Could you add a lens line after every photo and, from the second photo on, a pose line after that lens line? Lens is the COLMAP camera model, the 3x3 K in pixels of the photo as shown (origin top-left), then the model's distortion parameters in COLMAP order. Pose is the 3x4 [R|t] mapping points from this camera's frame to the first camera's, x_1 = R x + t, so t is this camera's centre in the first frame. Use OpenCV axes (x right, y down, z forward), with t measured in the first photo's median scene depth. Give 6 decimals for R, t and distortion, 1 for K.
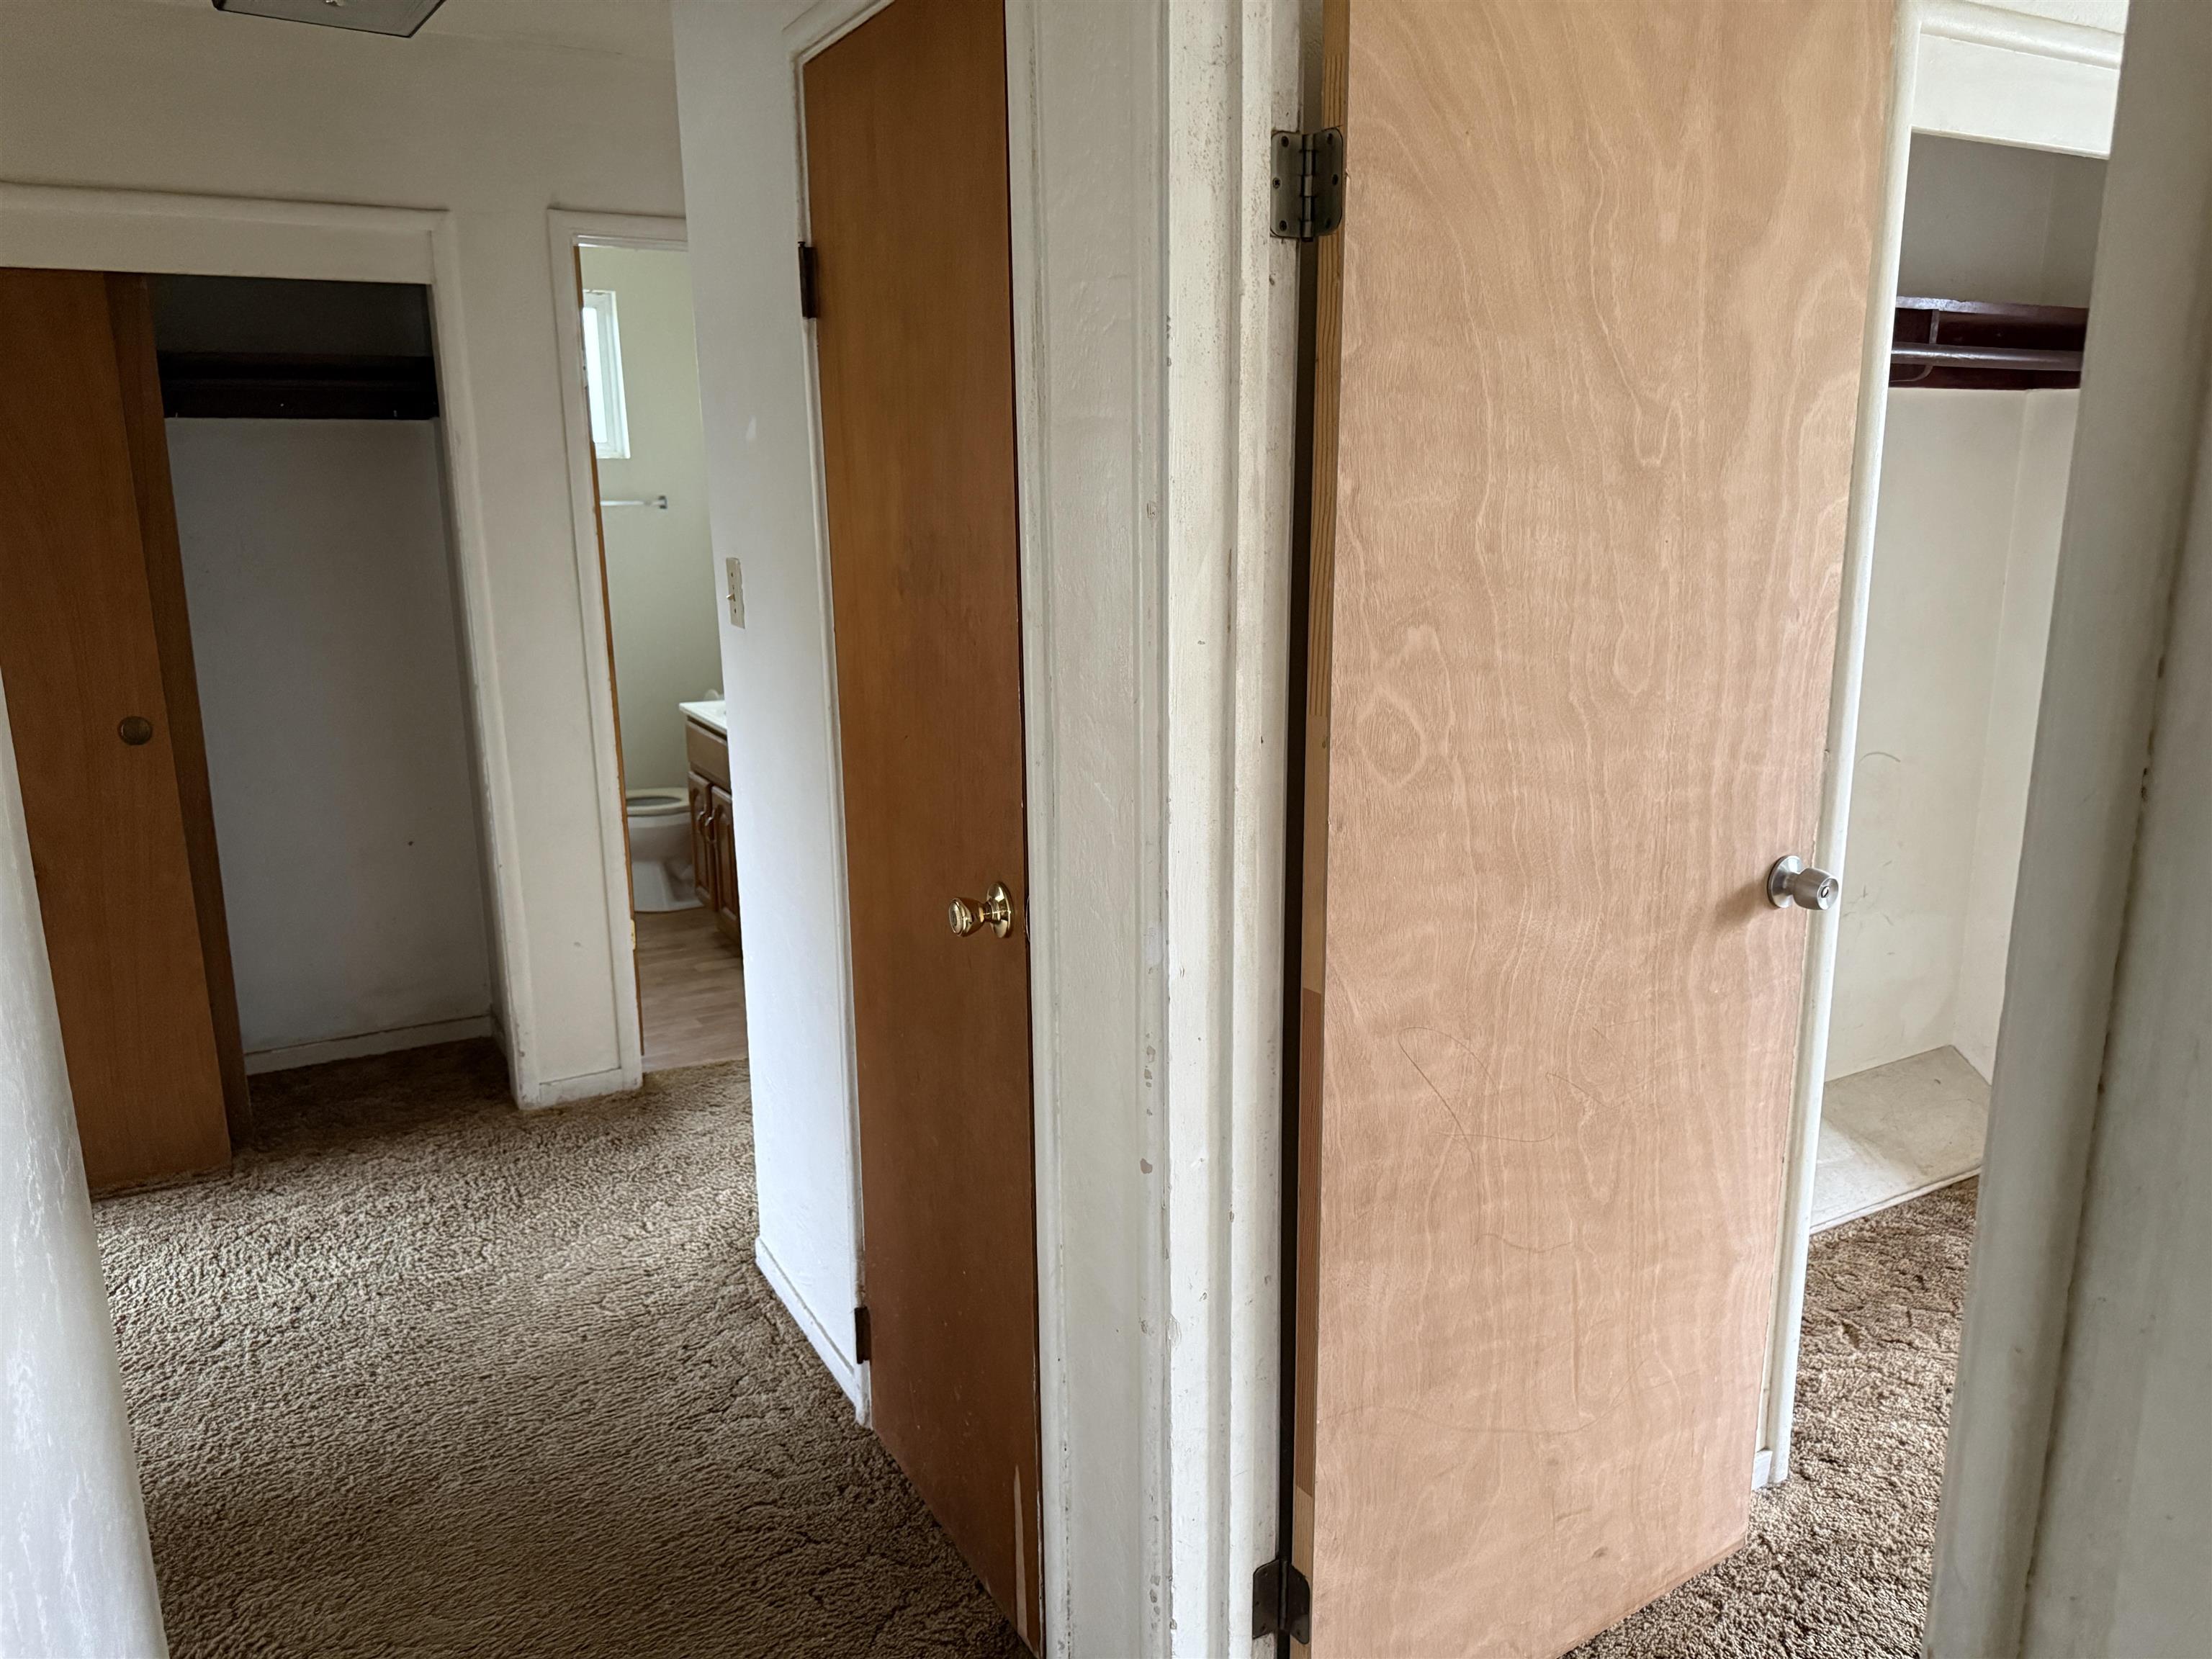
lens RADIAL K [[1560.4, 0, 1124.8], [0, 1560.4, 838.0], [0, 0, 1]] dist [0.001353, -0.006262]
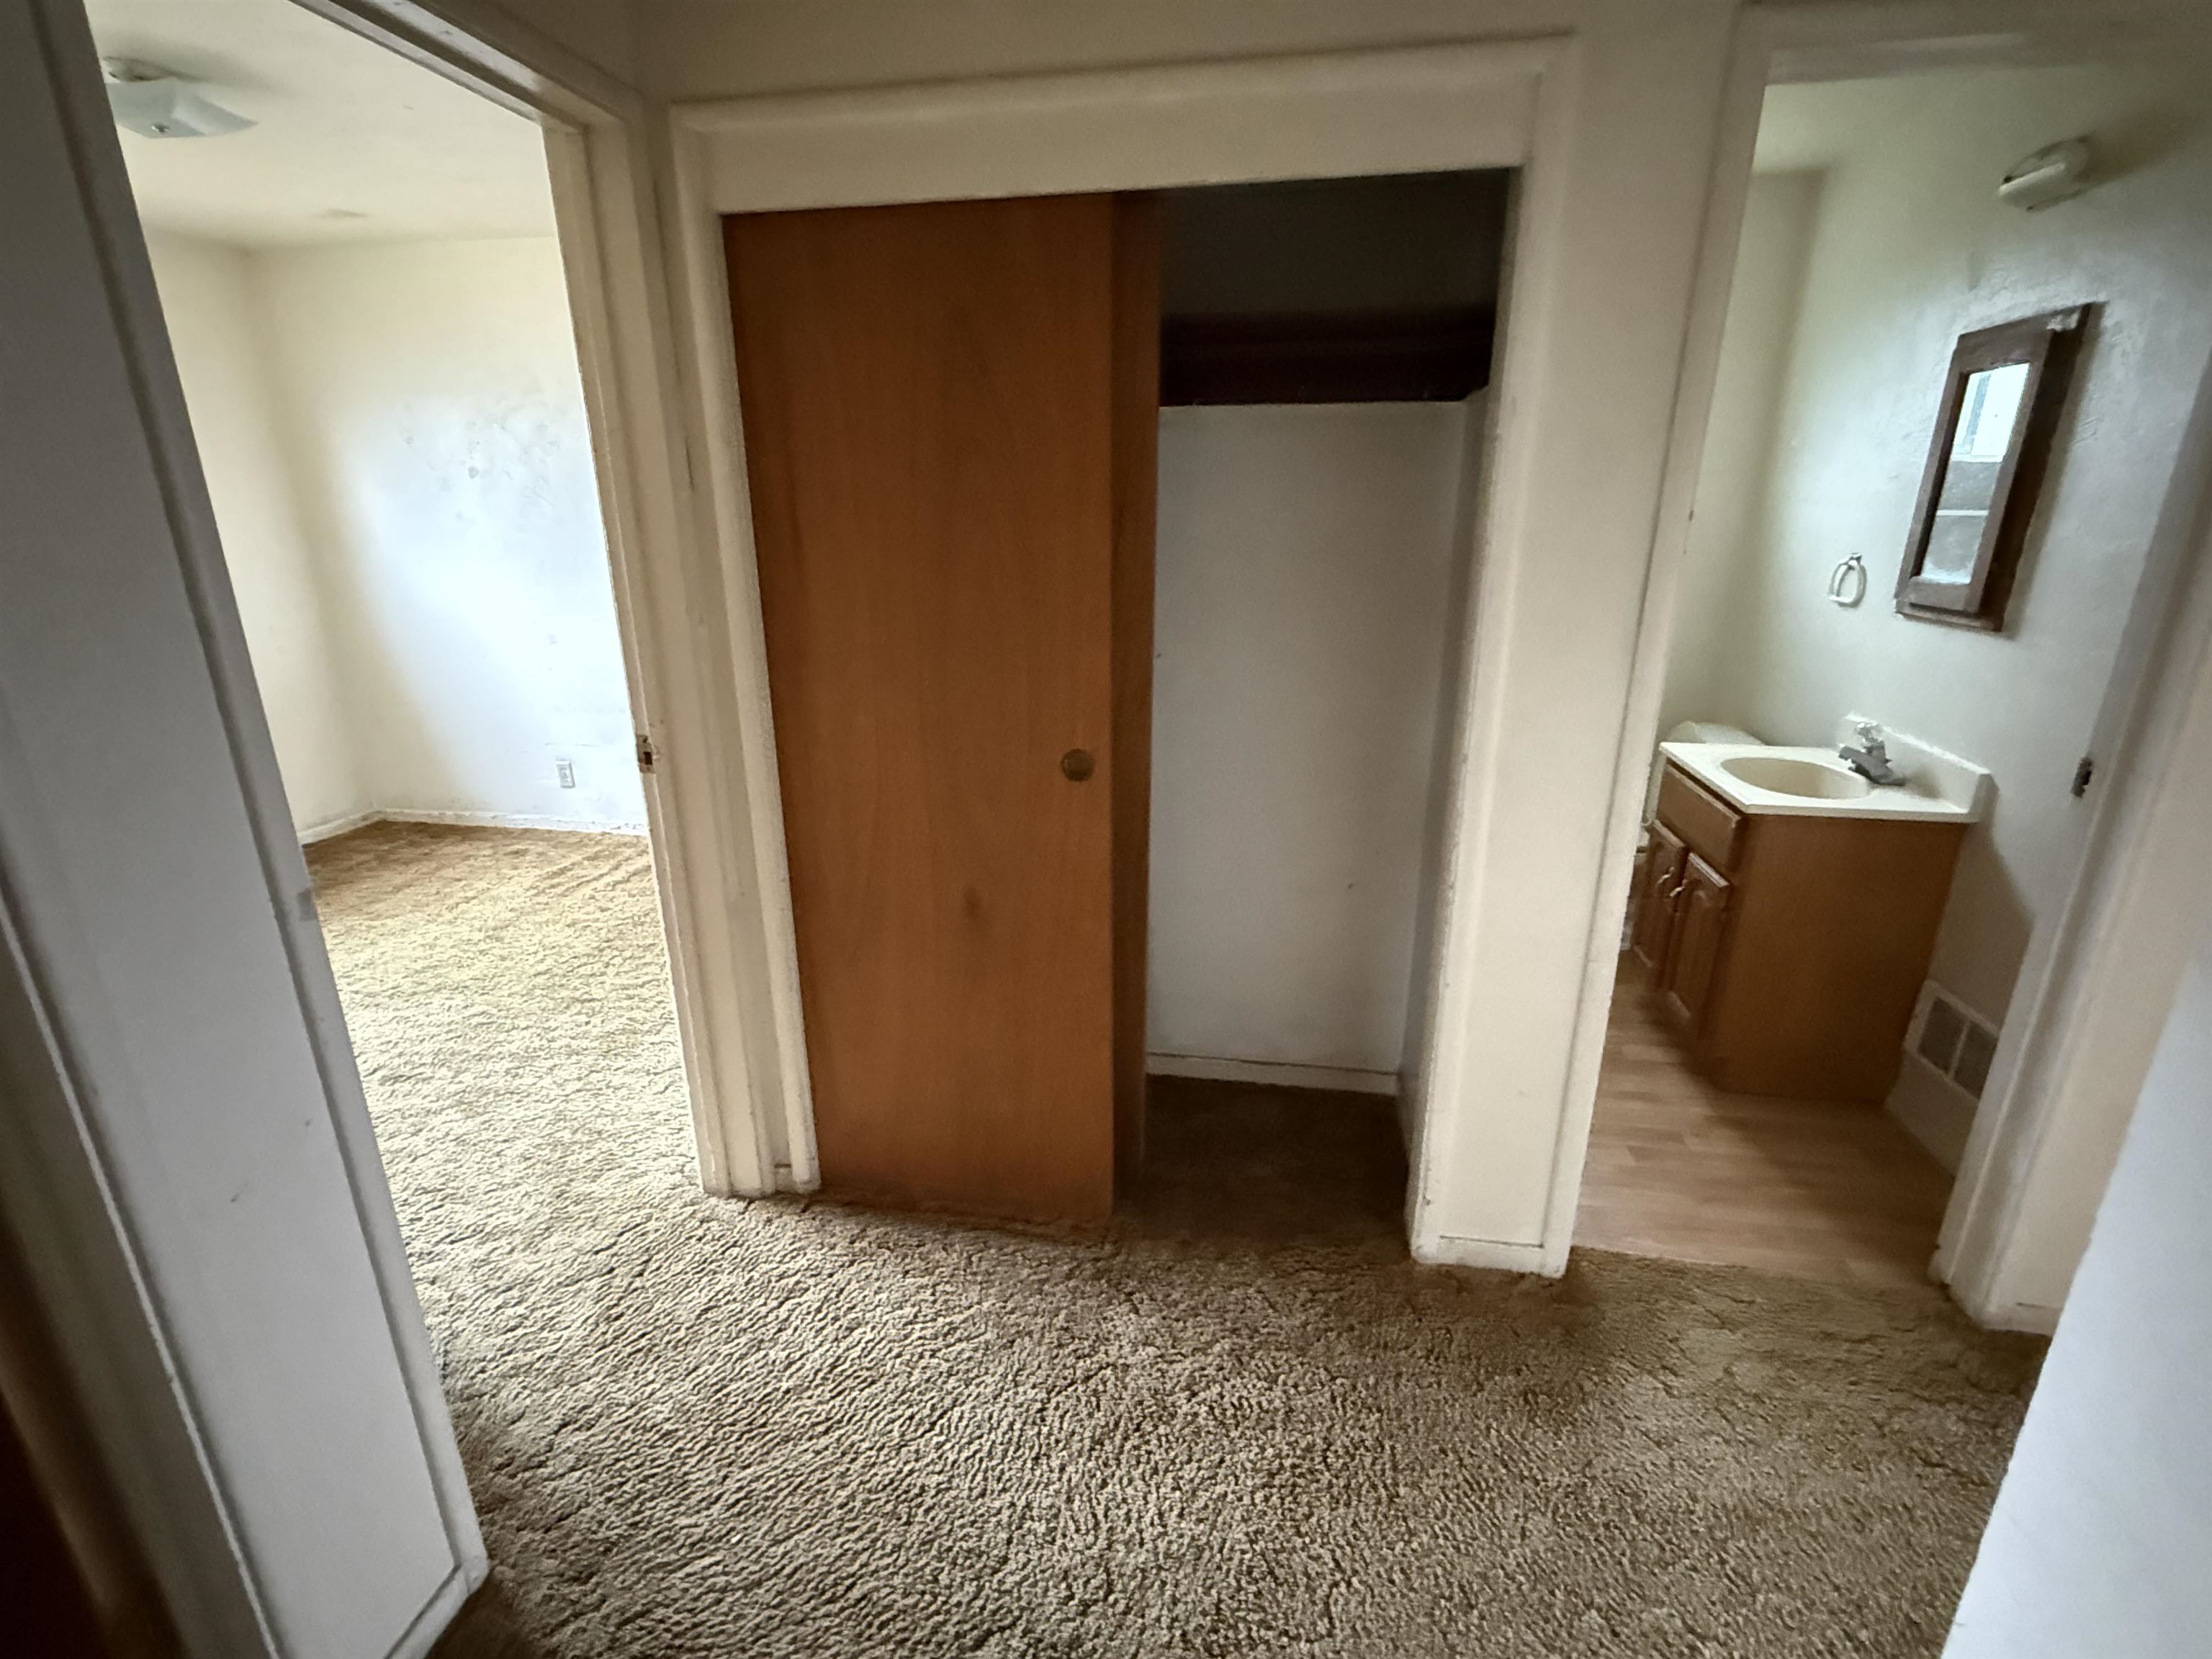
lens RADIAL K [[1009.2, 0, 1104.1], [0, 1009.2, 820.4], [0, 0, 1]] dist [-0.014809, -0.000311]
pose [[0.768542, 0.198971, -0.608074, -0.257375], [-0.148180, 0.979927, 0.133363, -0.108109], [0.622403, -0.012391, 0.782599, 0.531351]]
